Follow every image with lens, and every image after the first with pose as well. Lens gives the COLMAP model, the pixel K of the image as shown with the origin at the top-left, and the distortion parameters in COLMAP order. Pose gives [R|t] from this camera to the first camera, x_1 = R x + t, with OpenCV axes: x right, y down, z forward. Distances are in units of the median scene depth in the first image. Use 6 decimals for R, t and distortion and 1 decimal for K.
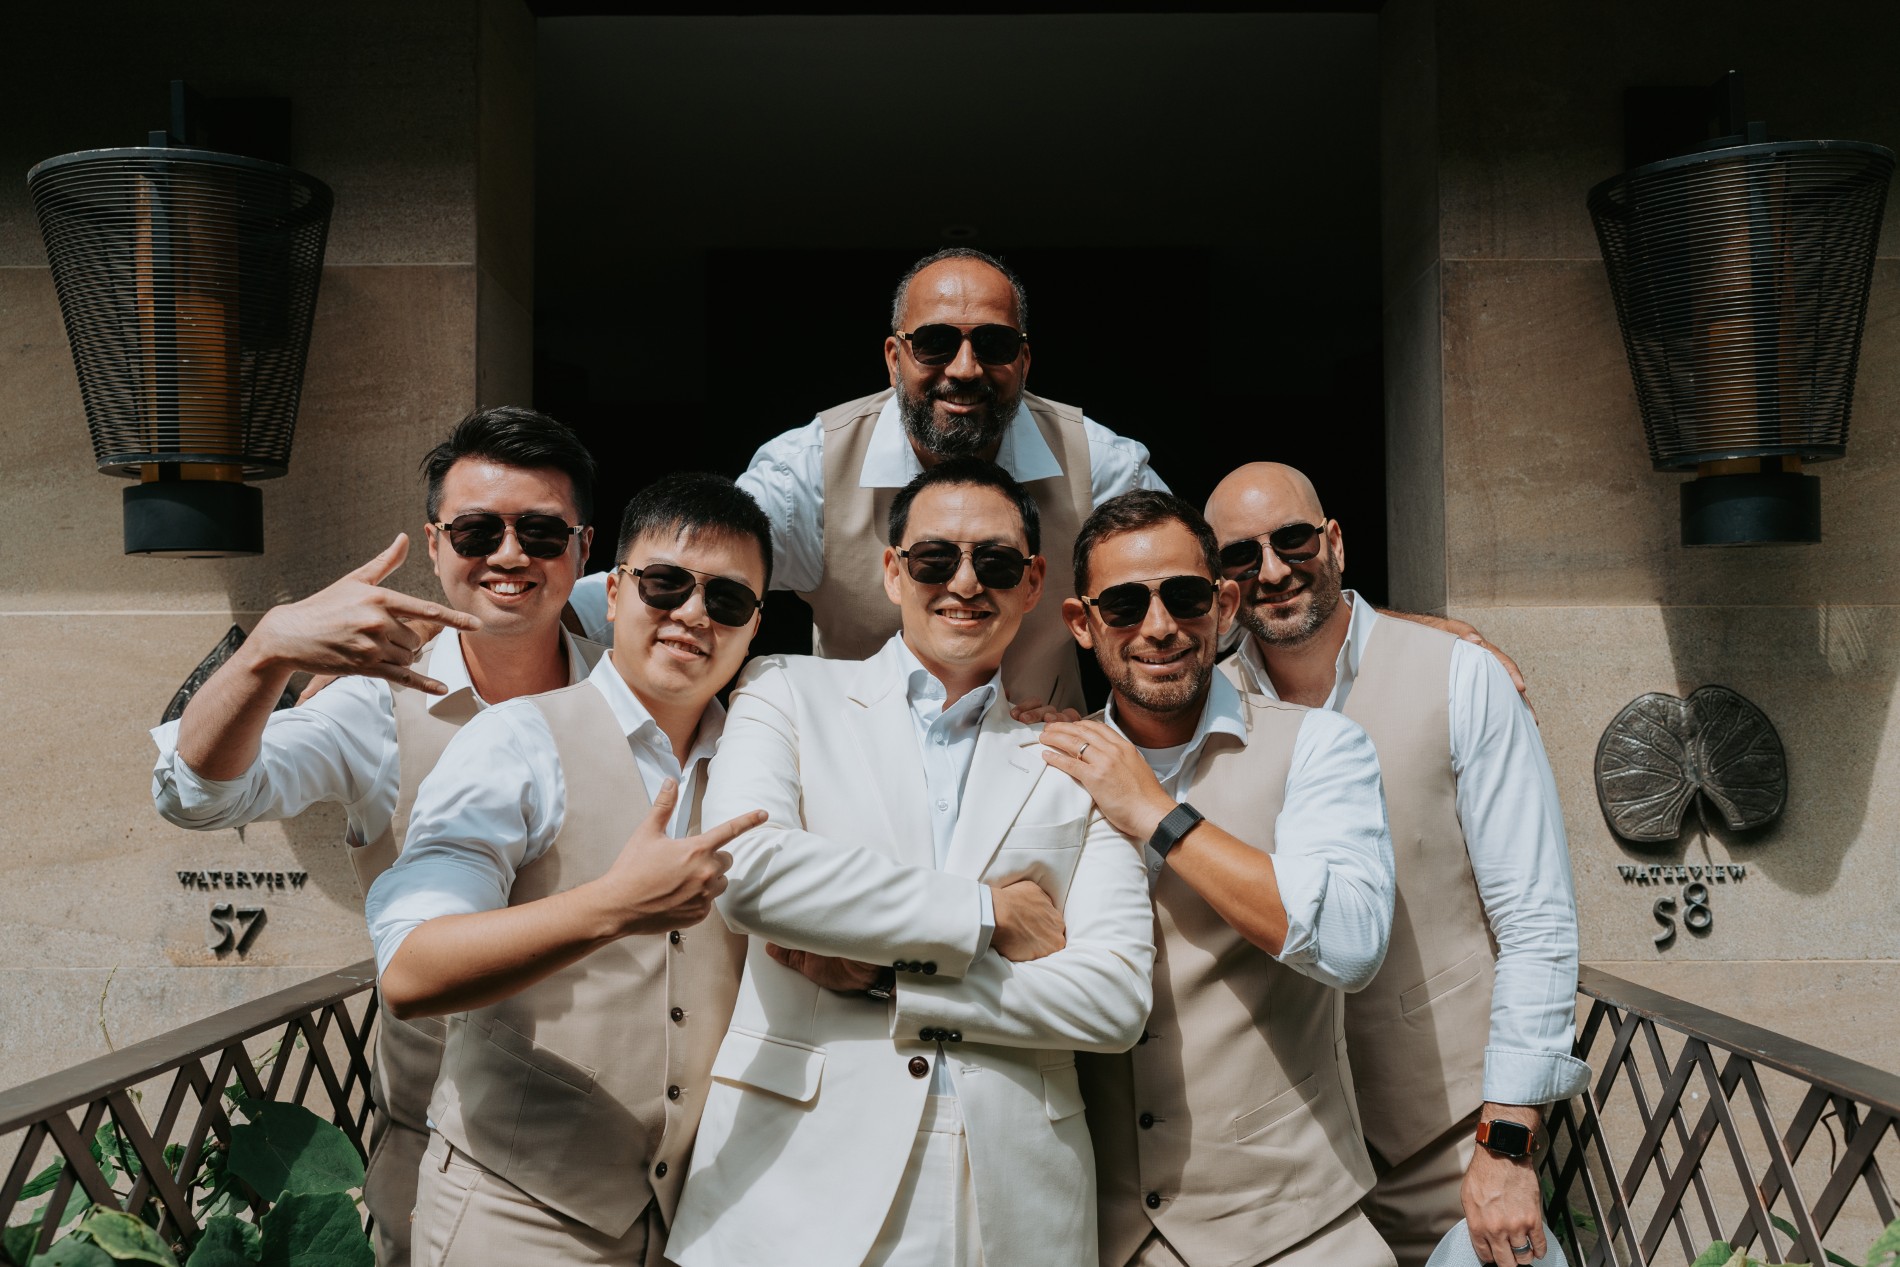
lens RADIAL K [[1858.7, 0, 941.5], [0, 1858.7, 642.2], [0, 0, 1]] dist [0.008943, 0.020474]
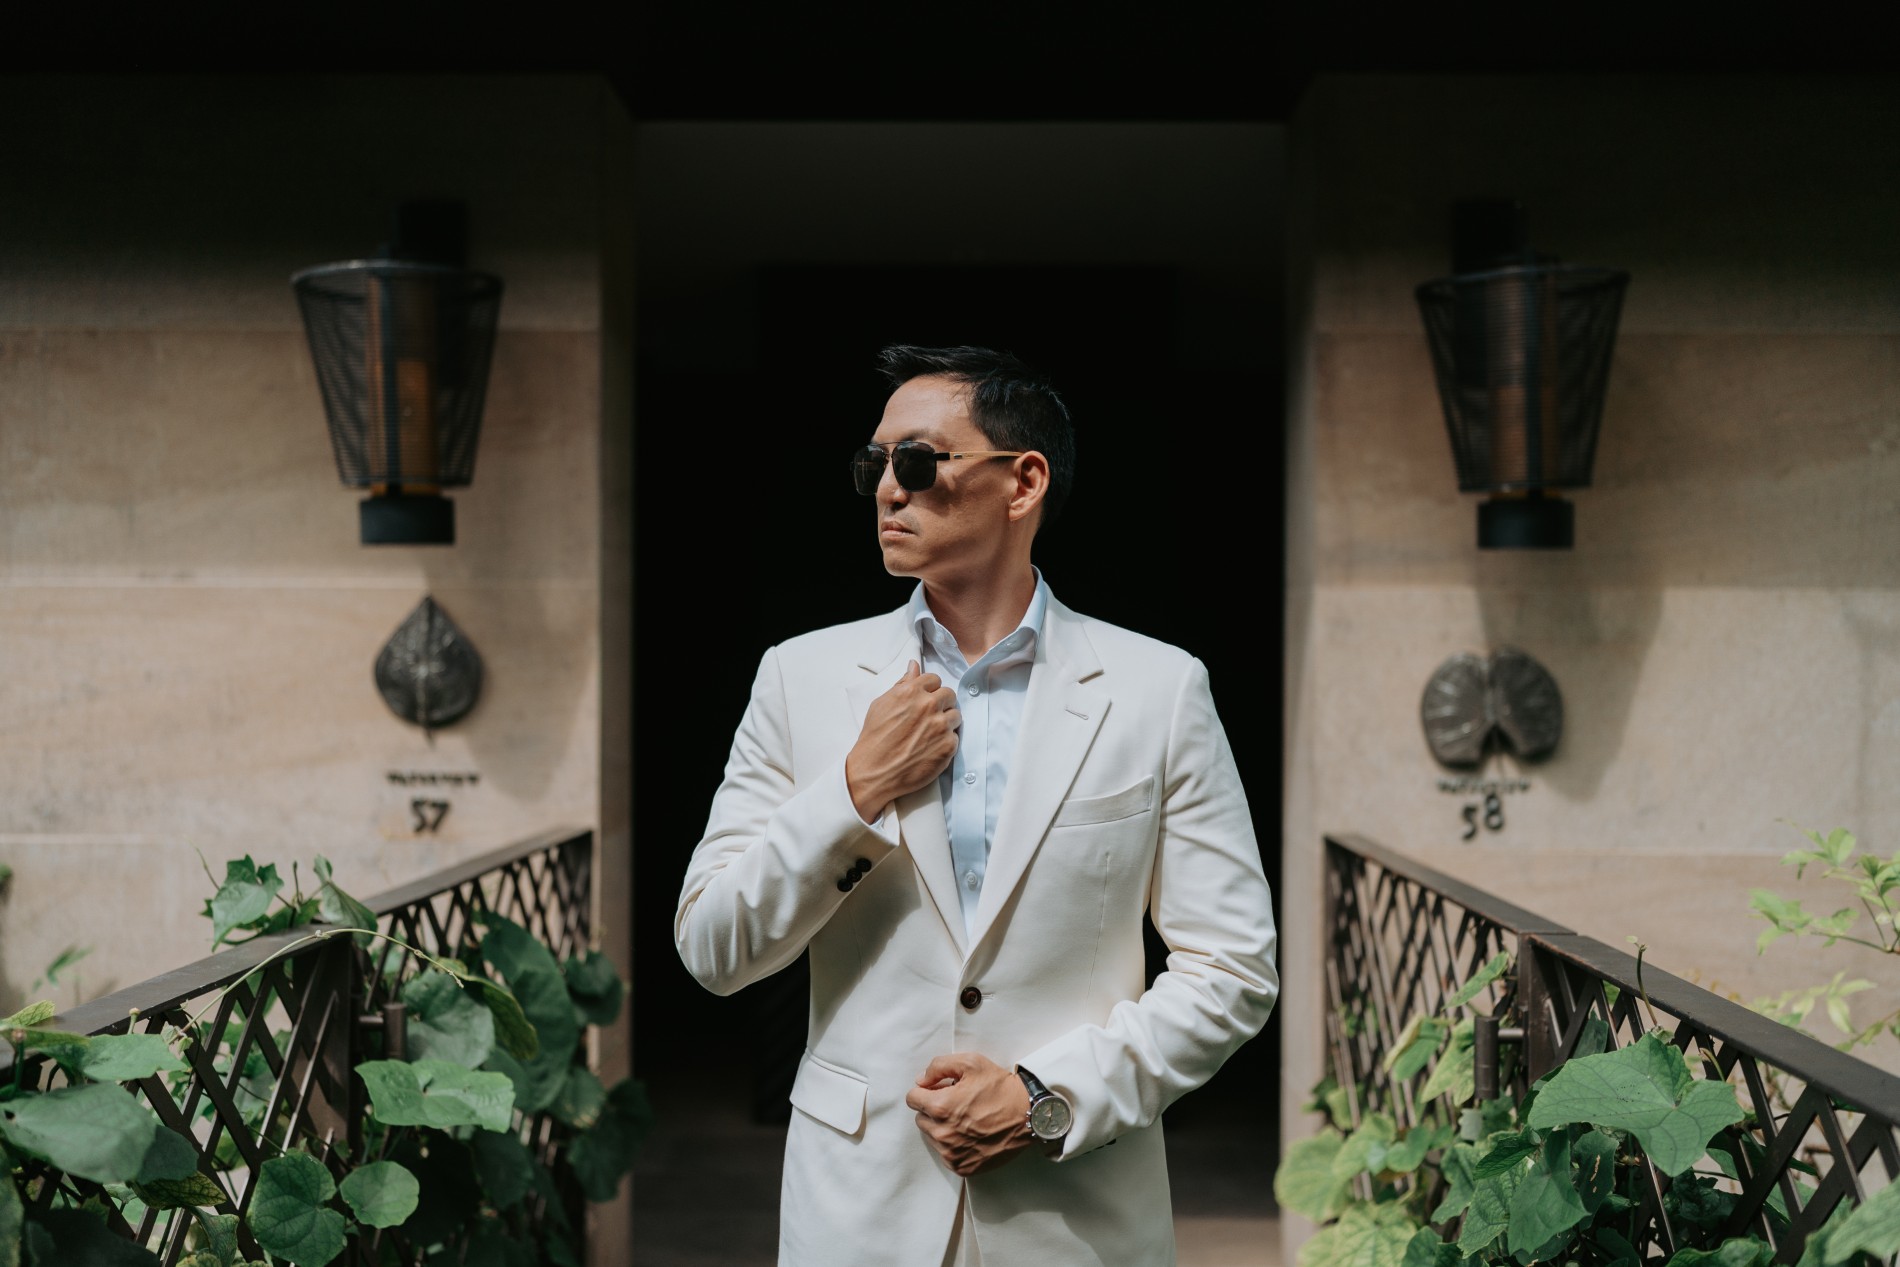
lens RADIAL K [[1858.7, 0, 941.5], [0, 1858.7, 642.2], [0, 0, 1]] dist [0.008943, 0.020474]
pose [[0.999795, 0.009090, -0.018078, 0.024827], [-0.008280, 0.998980, 0.044384, -0.037780], [0.018463, -0.044225, 0.998851, -0.364987]]
